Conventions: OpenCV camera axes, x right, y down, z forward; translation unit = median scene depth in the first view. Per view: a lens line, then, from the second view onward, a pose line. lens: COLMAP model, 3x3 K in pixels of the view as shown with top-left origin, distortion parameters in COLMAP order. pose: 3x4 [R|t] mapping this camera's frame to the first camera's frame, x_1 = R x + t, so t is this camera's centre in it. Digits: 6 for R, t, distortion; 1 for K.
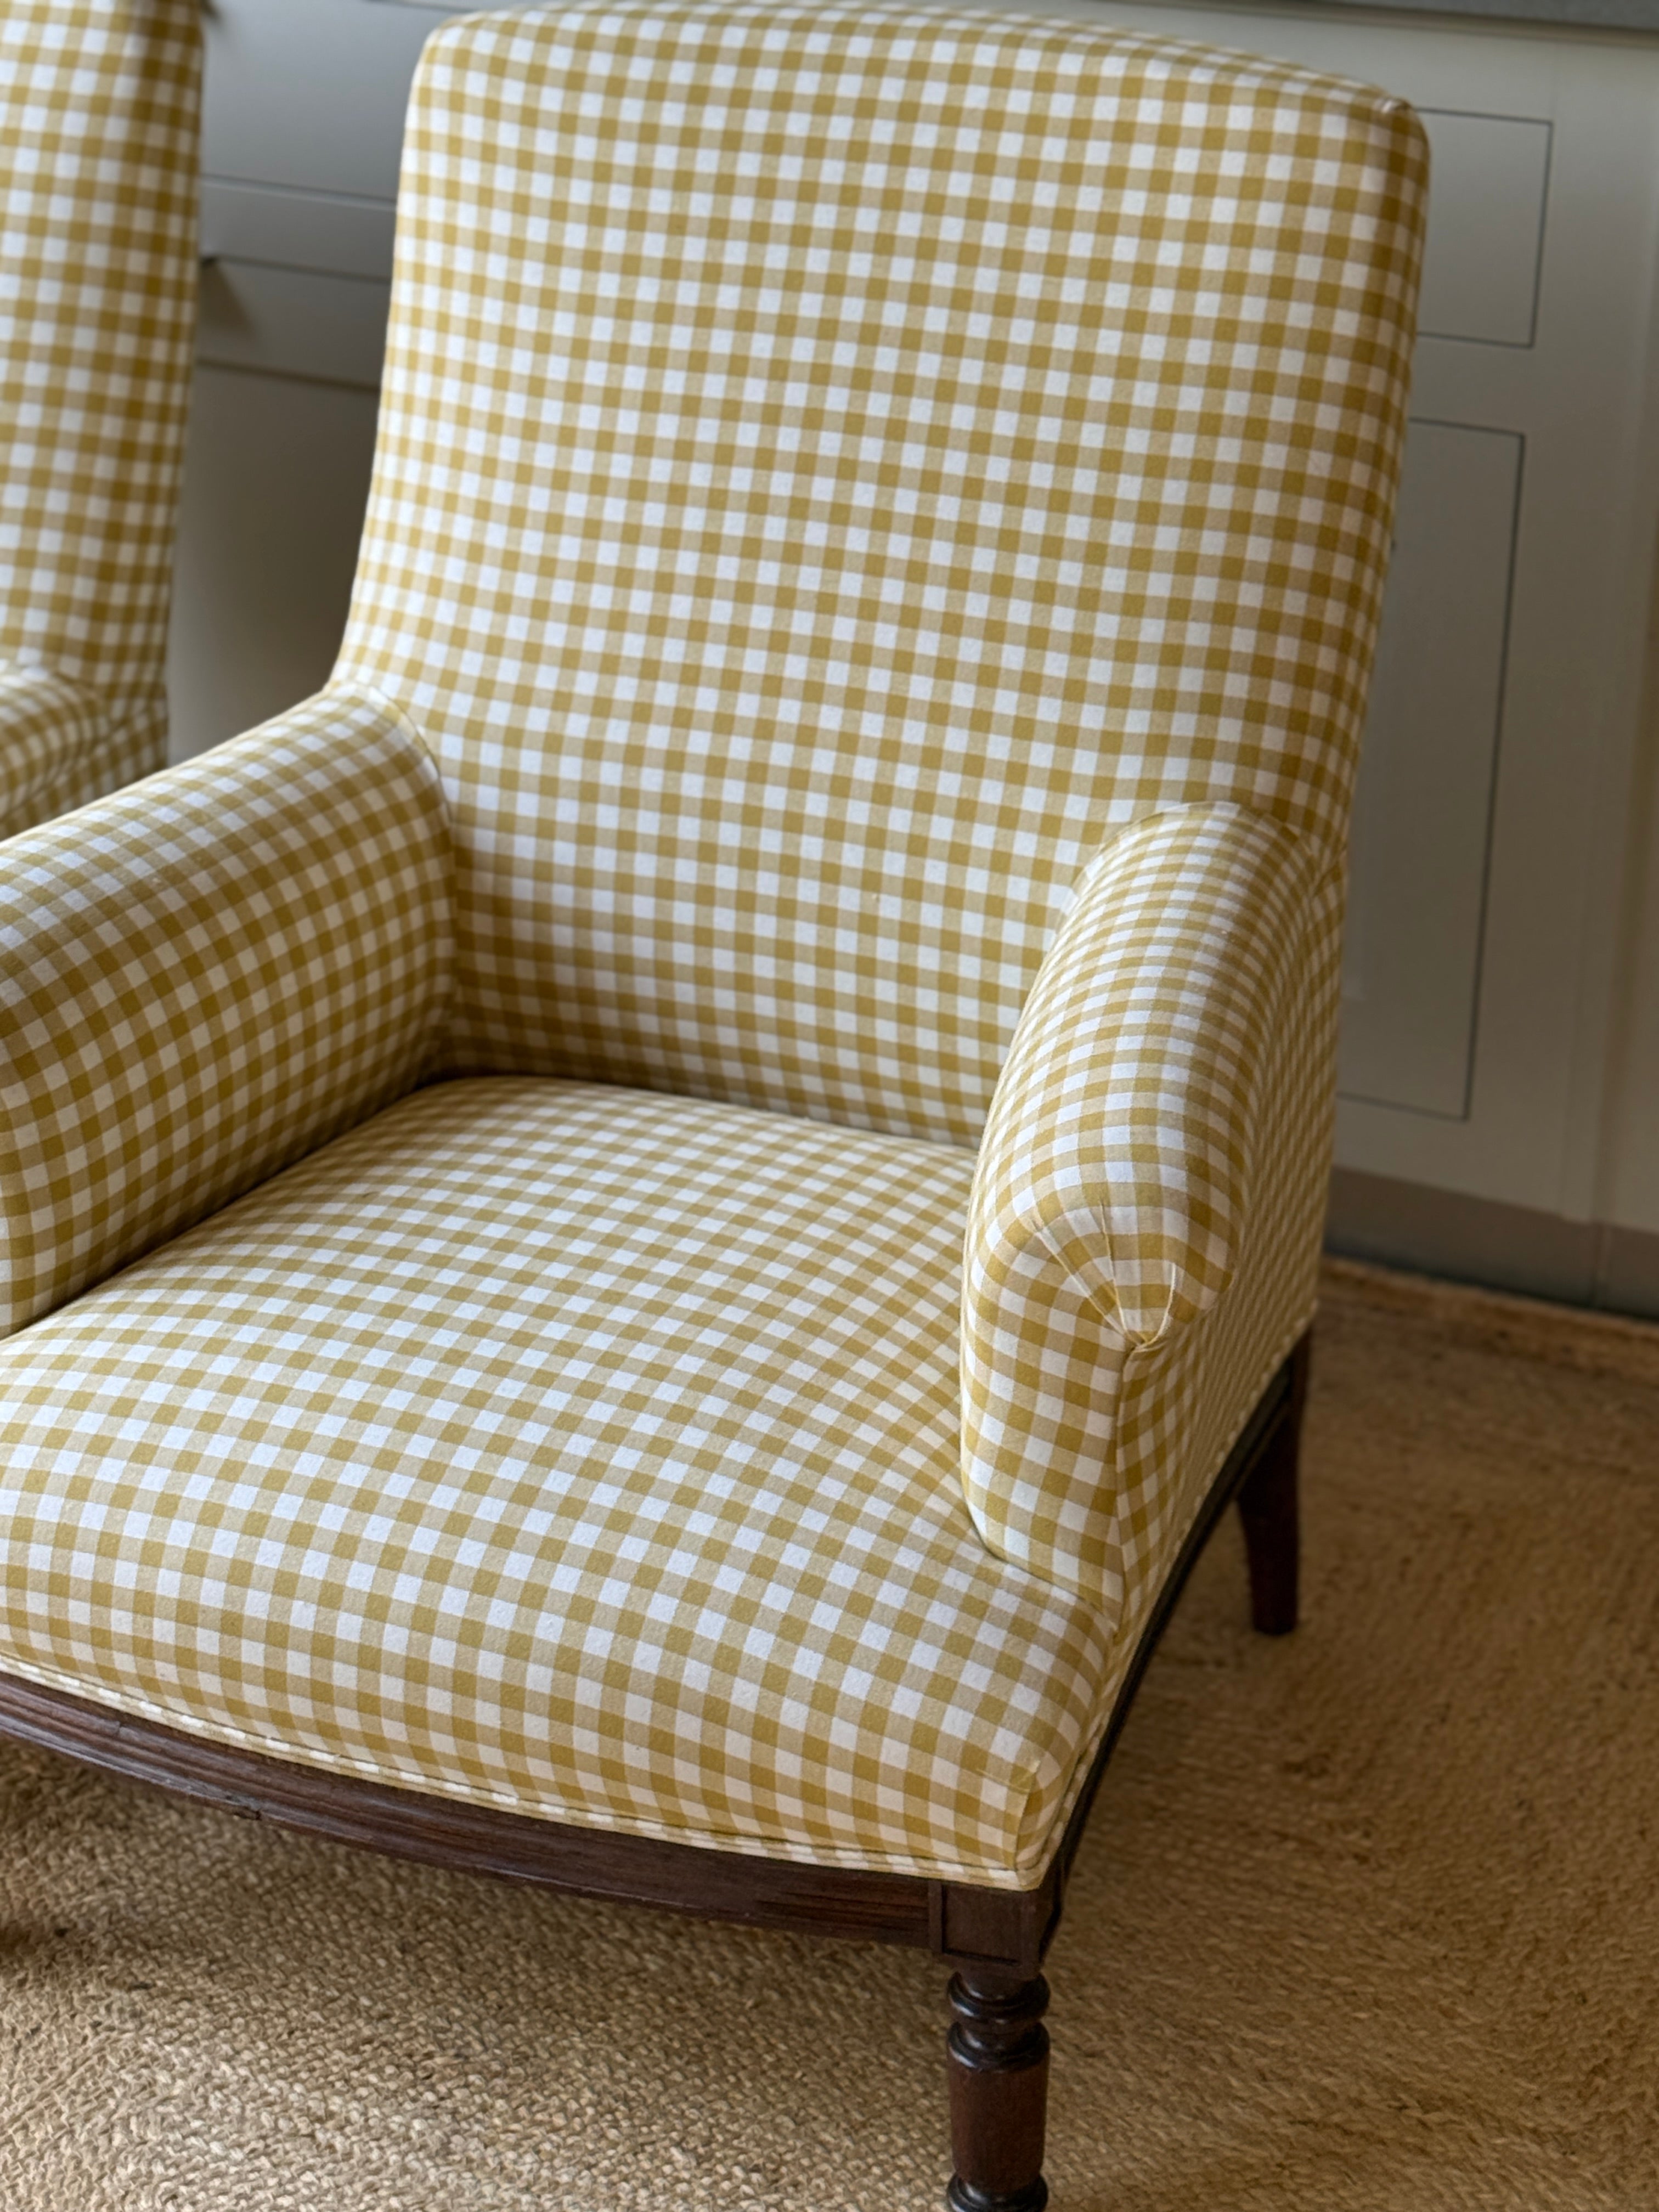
lens RADIAL K [[4193.4, 0, 825.2], [0, 4193.4, 1119.7], [0, 0, 1]] dist [0.163644, -0.213775]
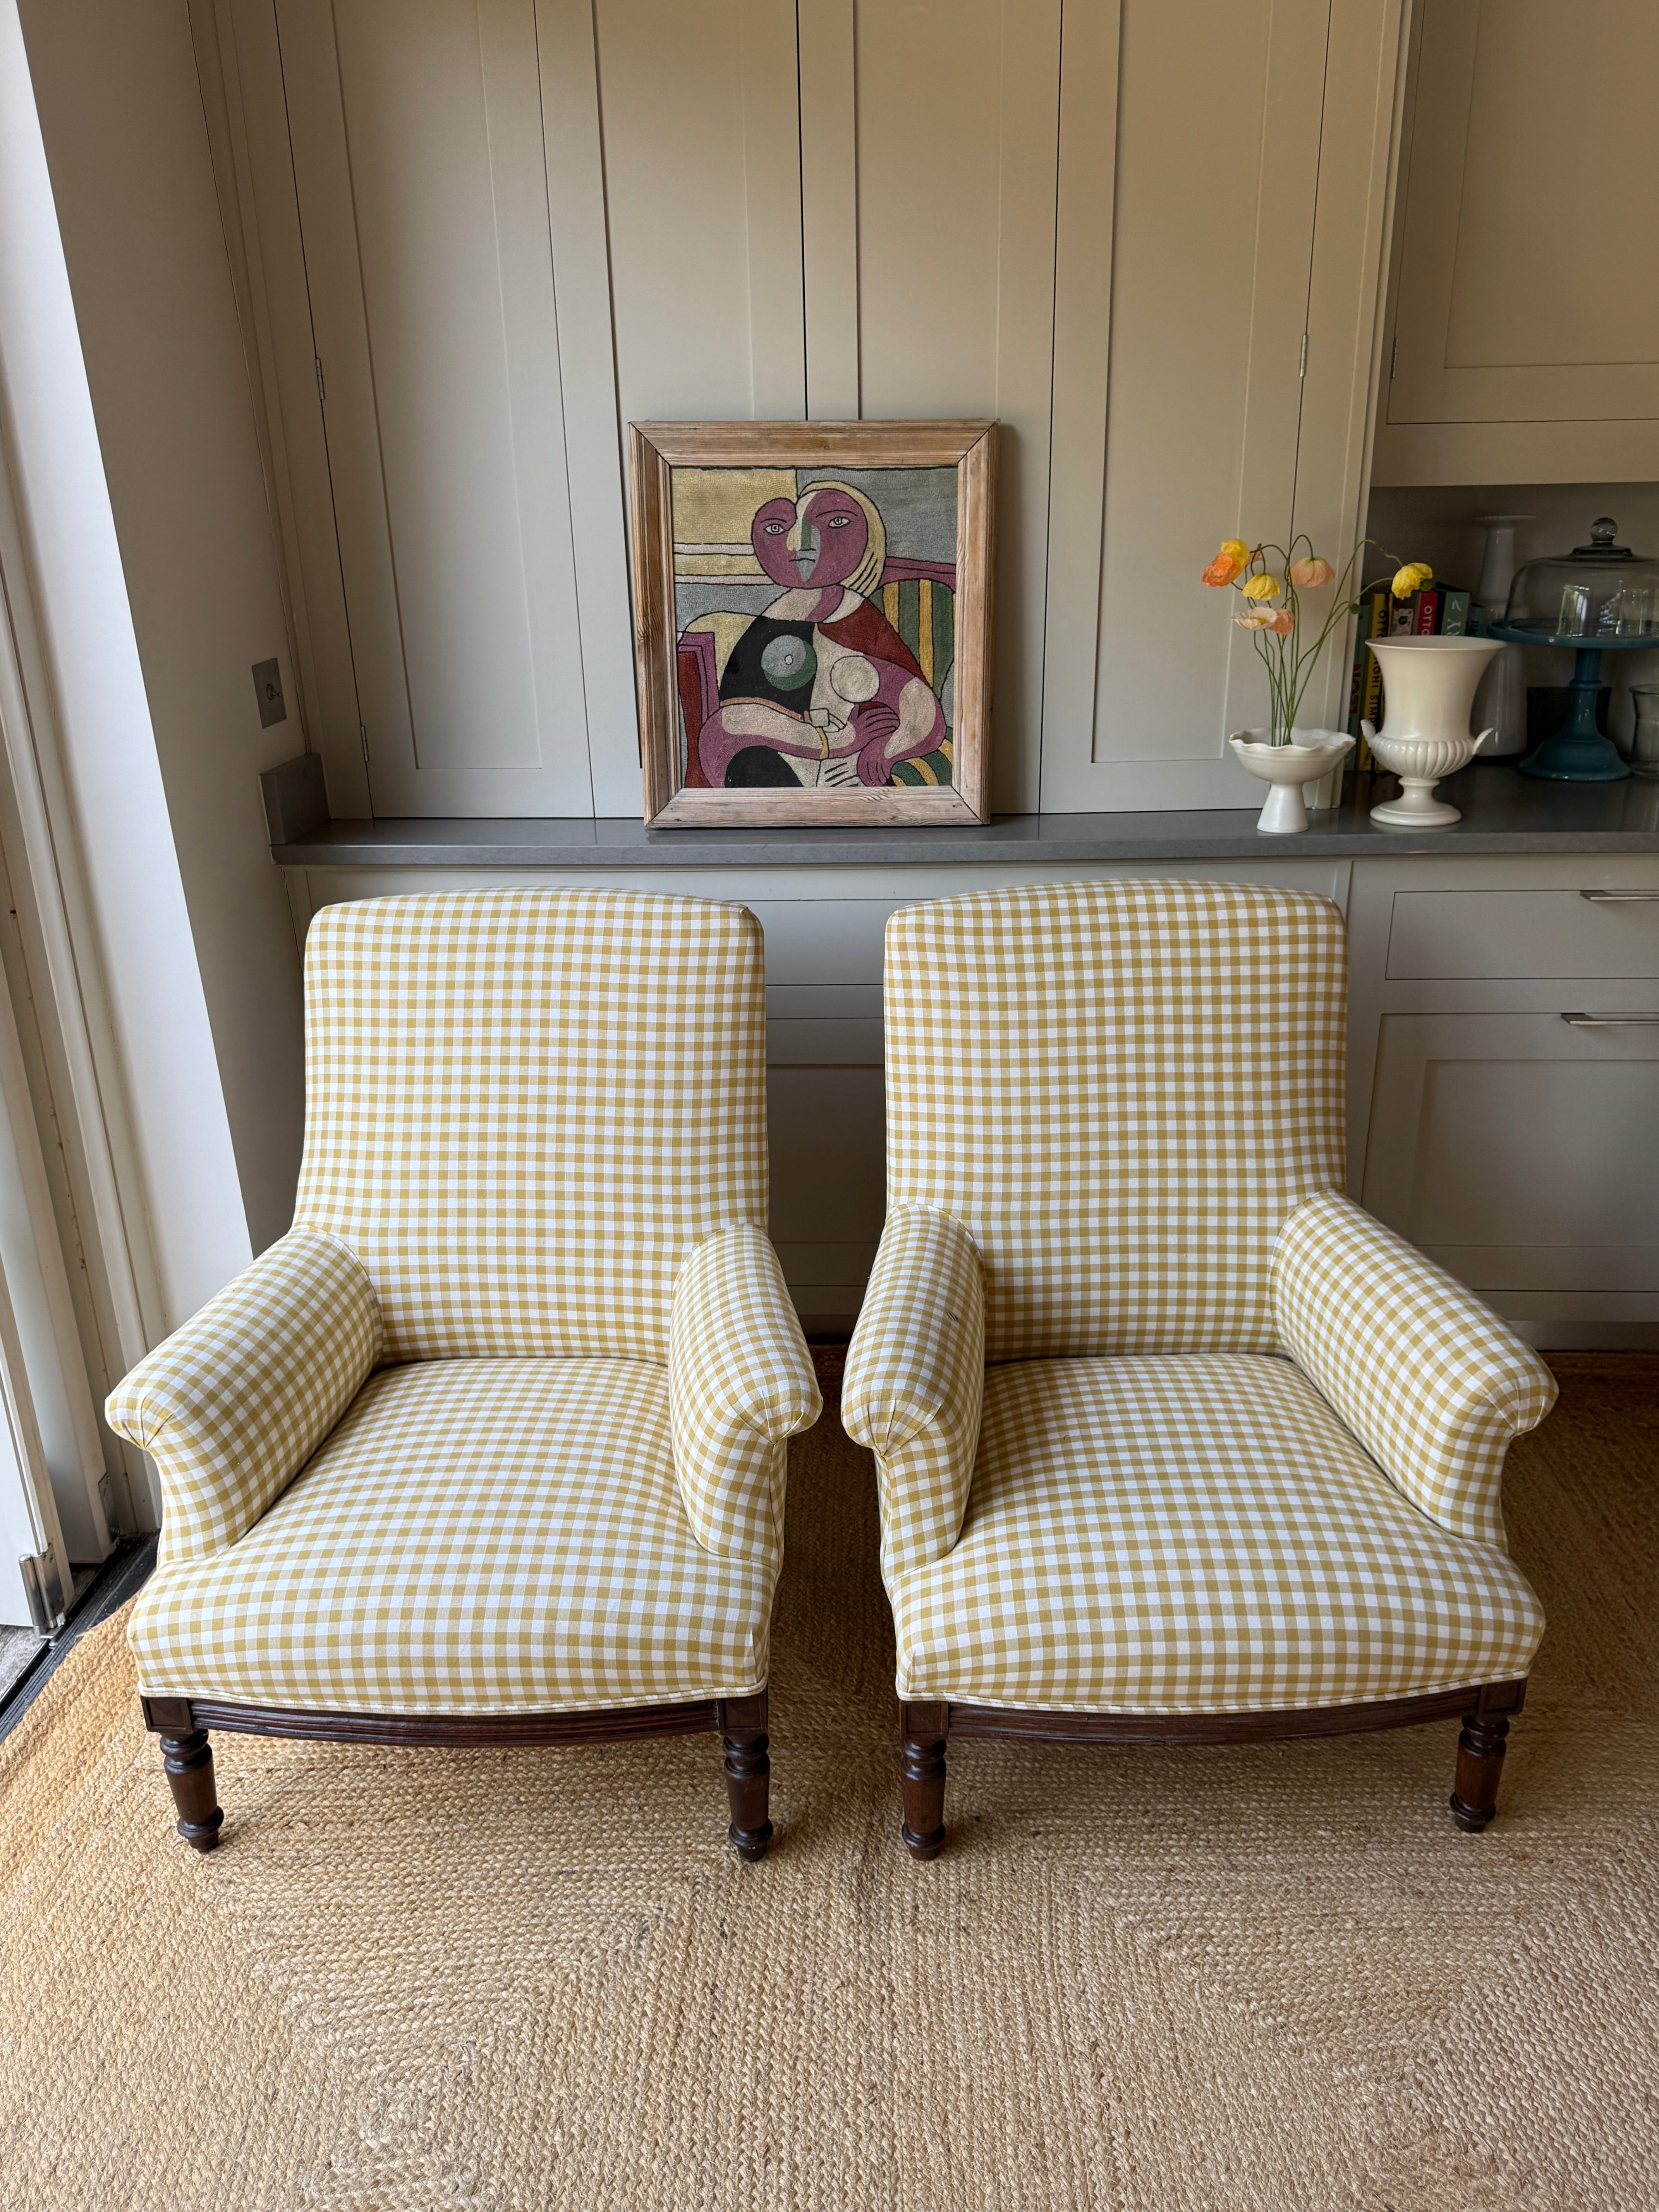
lens RADIAL K [[1674.3, 0, 827.9], [0, 1674.3, 1105.9], [0, 0, 1]] dist [0.168704, -0.358906]
pose [[0.912535, -0.169524, 0.372211, -0.505103], [0.197249, 0.979639, -0.037410, -0.139062], [-0.358291, 0.107557, 0.927394, 0.201033]]
